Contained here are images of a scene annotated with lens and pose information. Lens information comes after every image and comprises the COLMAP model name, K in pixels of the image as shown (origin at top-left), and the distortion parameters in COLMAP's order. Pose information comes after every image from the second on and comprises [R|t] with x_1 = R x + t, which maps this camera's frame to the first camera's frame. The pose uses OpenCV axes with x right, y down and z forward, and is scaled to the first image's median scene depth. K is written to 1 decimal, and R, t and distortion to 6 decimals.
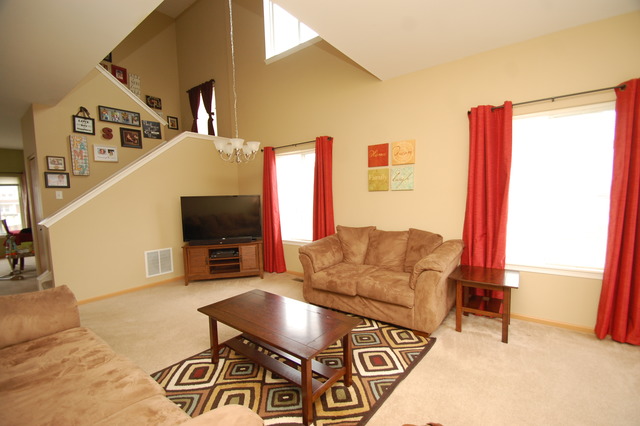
lens RADIAL K [[282.5, 0, 319.7], [0, 282.5, 219.7], [0, 0, 1]] dist [0.011173, -0.013411]
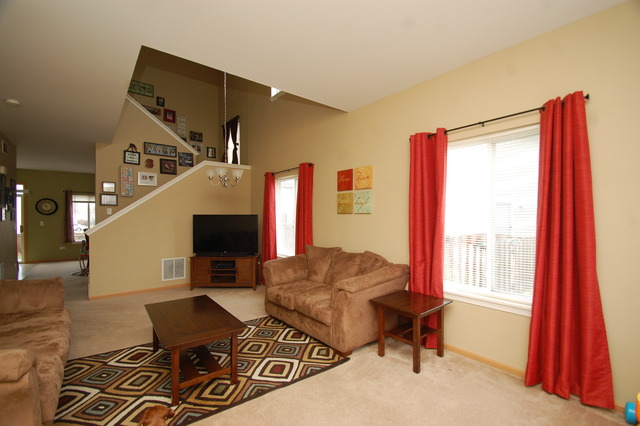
lens RADIAL K [[282.5, 0, 319.7], [0, 282.5, 219.7], [0, 0, 1]] dist [0.011173, -0.013411]
pose [[0.971871, 0.027558, -0.233898, 0.371104], [-0.044231, 0.996817, -0.066336, -0.006020], [0.231325, 0.074816, 0.969996, -0.038169]]
